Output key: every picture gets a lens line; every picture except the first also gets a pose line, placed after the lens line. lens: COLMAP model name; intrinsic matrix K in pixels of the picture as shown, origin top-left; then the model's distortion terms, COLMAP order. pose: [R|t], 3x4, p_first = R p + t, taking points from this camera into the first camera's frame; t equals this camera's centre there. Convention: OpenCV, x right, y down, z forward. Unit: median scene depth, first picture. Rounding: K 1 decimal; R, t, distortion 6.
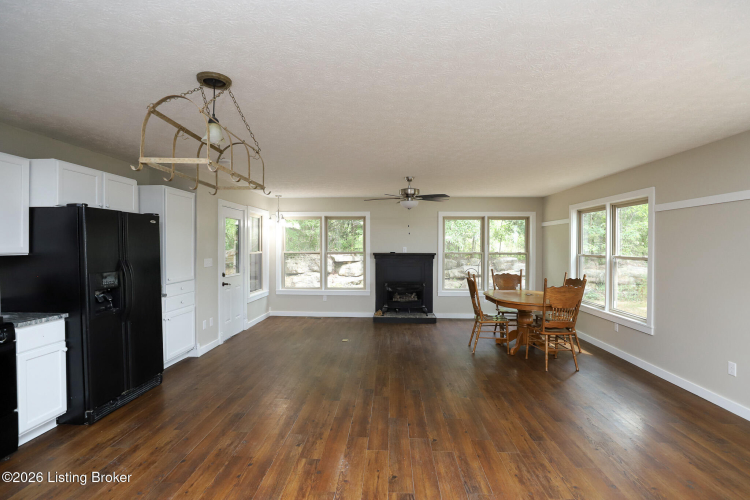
lens RADIAL K [[353.8, 0, 375.0], [0, 353.8, 250.0], [0, 0, 1]] dist [-0.031839, 0.000344]
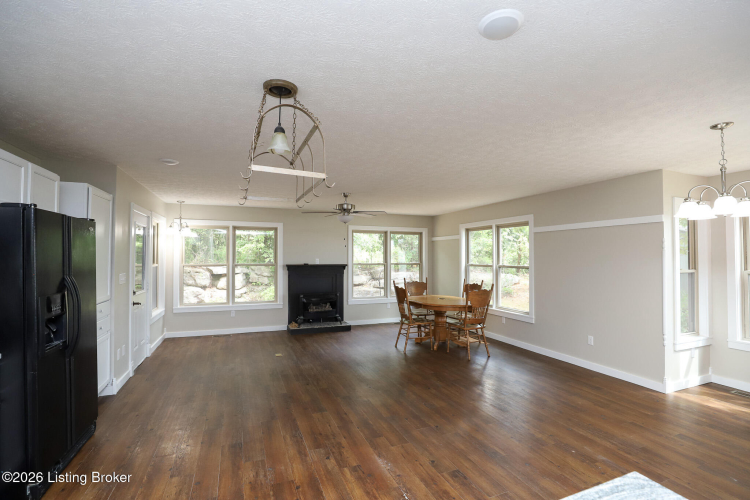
lens RADIAL K [[348.1, 0, 375.0], [0, 348.1, 250.0], [0, 0, 1]] dist [-0.026560, 0.000361]
pose [[0.911228, 0.006690, 0.411847, -0.204303], [0.005730, 0.999565, -0.028913, -0.003439], [-0.411862, 0.028706, 0.910794, 0.011203]]
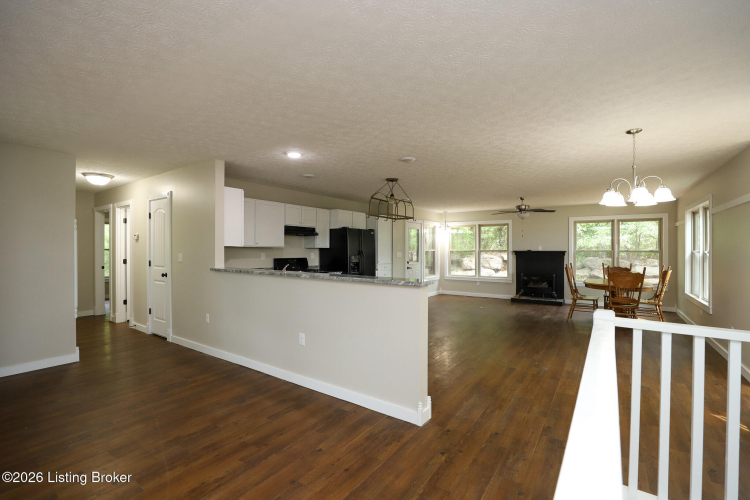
lens RADIAL K [[342.6, 0, 375.0], [0, 342.6, 250.0], [0, 0, 1]] dist [-0.028722, 0.000654]
pose [[0.847375, 0.000332, -0.530995, 0.264272], [-0.005187, 0.999957, -0.007653, 0.020688], [0.530970, 0.009239, 0.847340, -0.412348]]
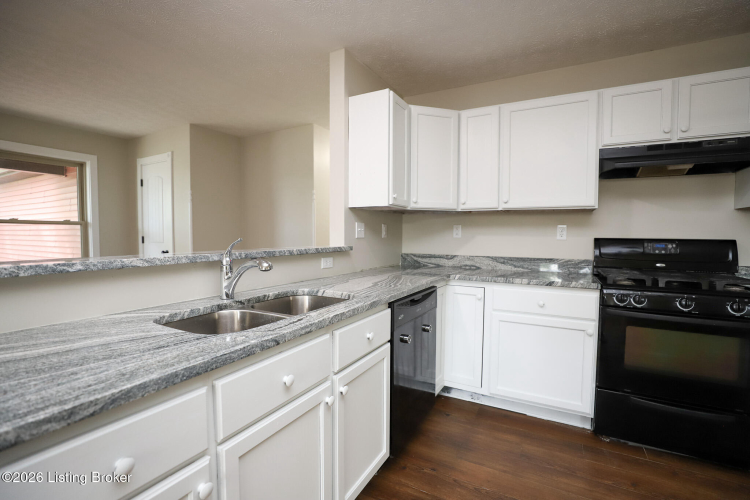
lens RADIAL K [[342.6, 0, 375.0], [0, 342.6, 250.0], [0, 0, 1]] dist [-0.028722, 0.000654]
pose [[-0.448691, 0.045348, -0.892536, -0.035475], [-0.010092, 0.998391, 0.055800, 0.032353], [0.893630, 0.034045, -0.447511, 0.204160]]
